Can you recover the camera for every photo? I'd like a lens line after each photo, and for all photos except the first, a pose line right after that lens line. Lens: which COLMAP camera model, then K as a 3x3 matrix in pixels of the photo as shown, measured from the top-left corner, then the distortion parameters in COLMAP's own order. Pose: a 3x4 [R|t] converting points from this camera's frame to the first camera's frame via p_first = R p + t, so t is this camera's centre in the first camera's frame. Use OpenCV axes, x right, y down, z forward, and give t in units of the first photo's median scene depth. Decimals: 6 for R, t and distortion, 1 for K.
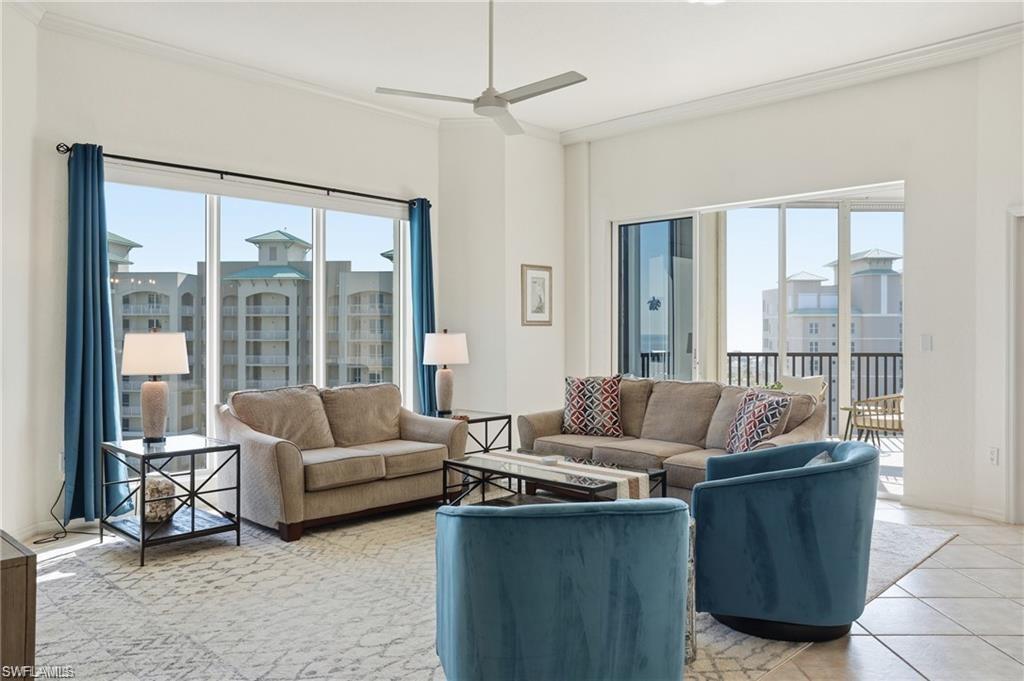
lens RADIAL K [[740.9, 0, 515.3], [0, 740.9, 333.2], [0, 0, 1]] dist [-0.003749, -0.001726]
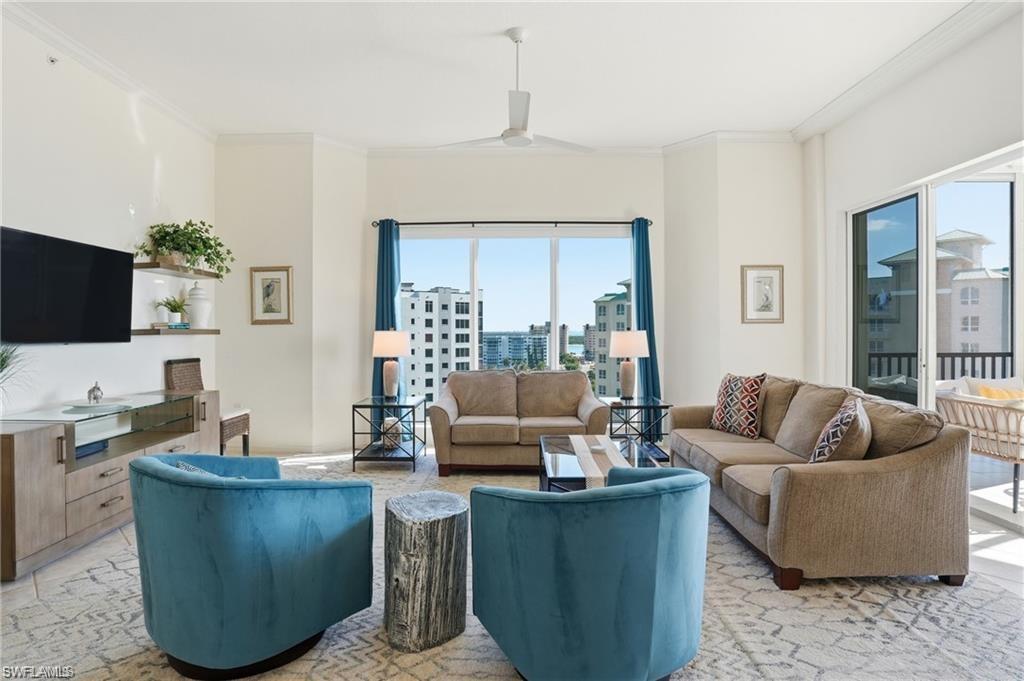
lens RADIAL K [[545.8, 0, 514.4], [0, 545.8, 335.1], [0, 0, 1]] dist [-0.058895, 0.026028]
pose [[0.691682, 0.003601, -0.722194, 0.422849], [0.001641, 0.999977, 0.006558, 0.000797], [0.722201, -0.005721, 0.691660, 0.289401]]
